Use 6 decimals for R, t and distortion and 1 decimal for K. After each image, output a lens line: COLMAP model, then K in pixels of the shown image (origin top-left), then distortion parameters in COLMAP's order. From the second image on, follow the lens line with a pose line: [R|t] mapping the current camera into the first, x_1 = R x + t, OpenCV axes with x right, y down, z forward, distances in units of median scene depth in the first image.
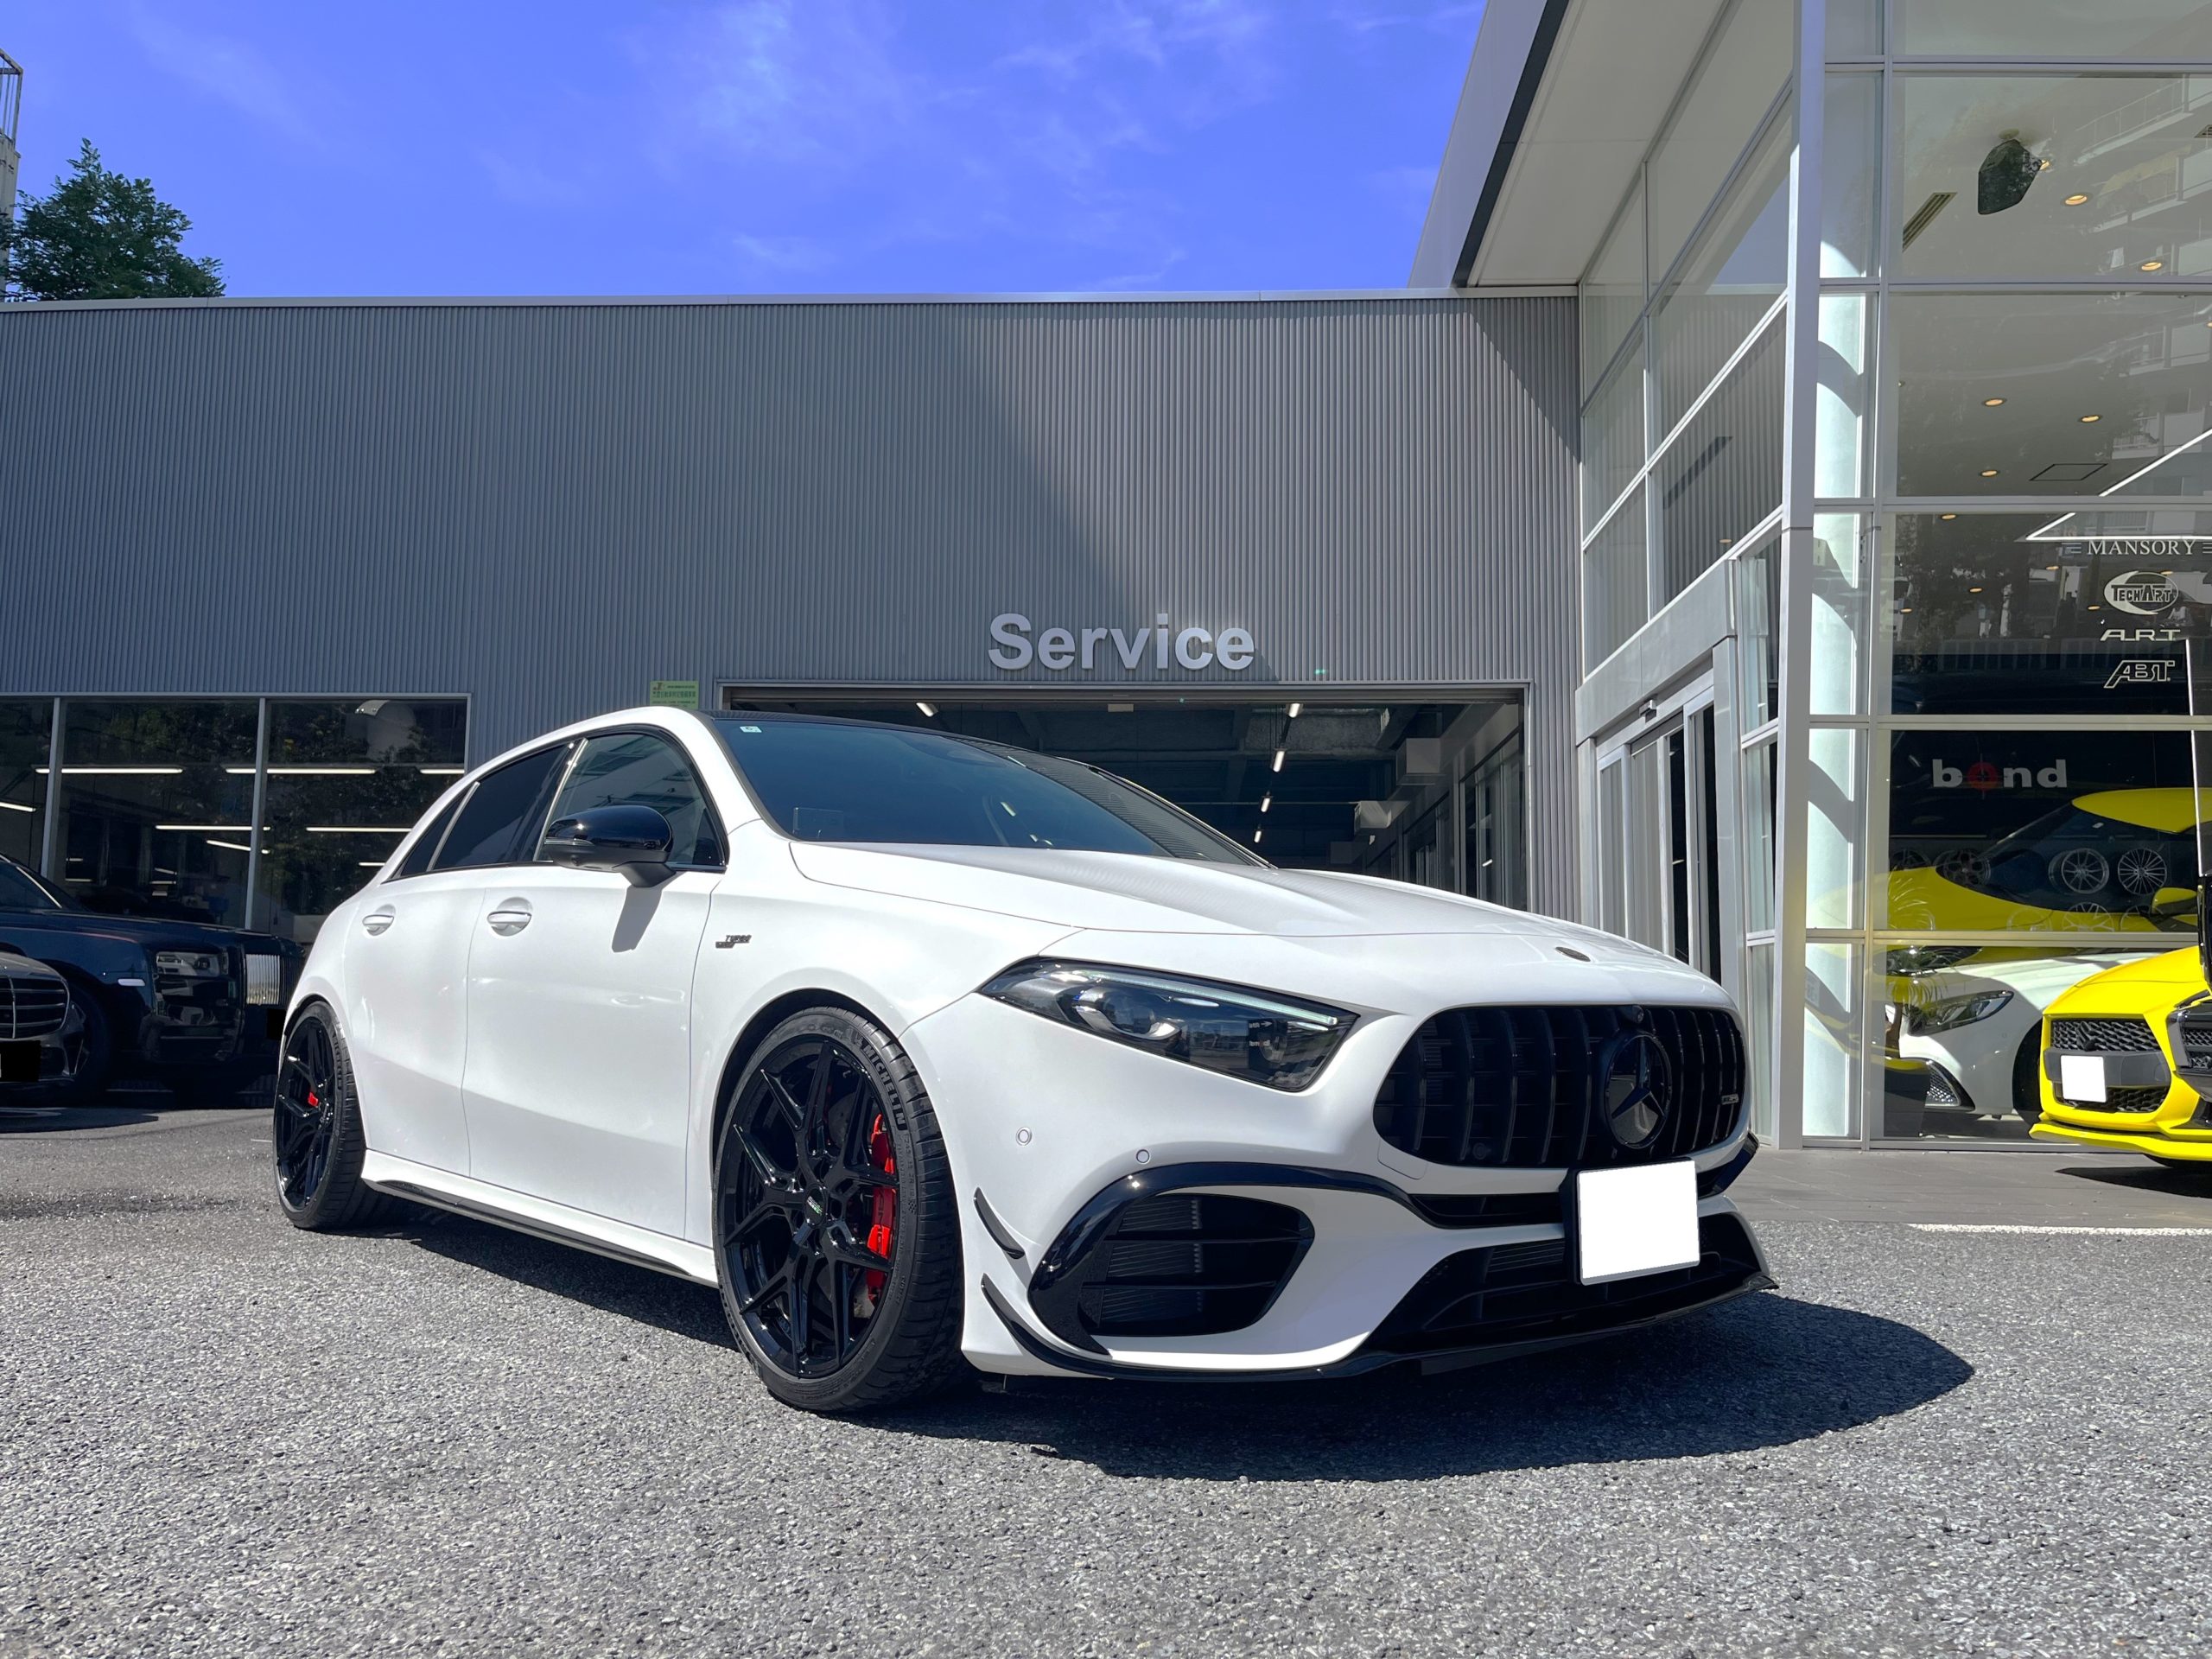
lens RADIAL K [[1668.3, 0, 1106.0], [0, 1668.3, 829.5], [0, 0, 1]] dist [0.075037, -0.002269]
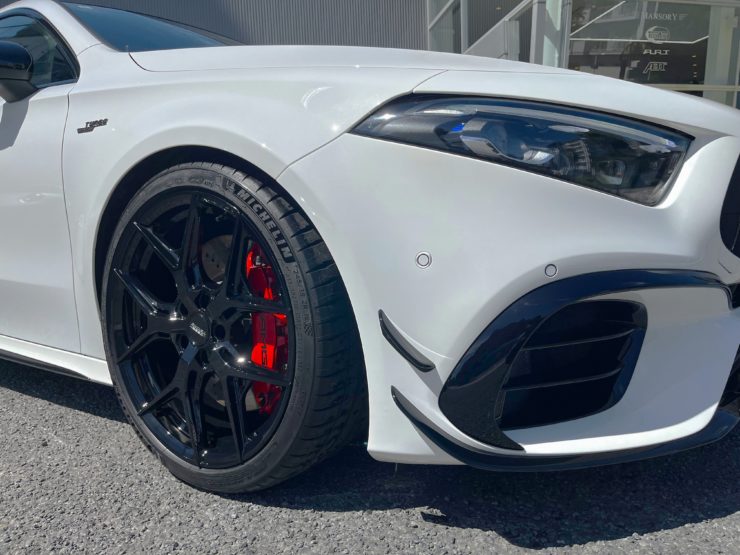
lens RADIAL K [[563.7, 0, 370.0], [0, 563.7, 277.5], [0, 0, 1]] dist [0.068013, -0.117910]
pose [[0.968499, -0.069556, 0.239106, -0.152519], [0.020122, 0.978917, 0.203263, 0.110450], [-0.248203, -0.192048, 0.949480, 0.607869]]
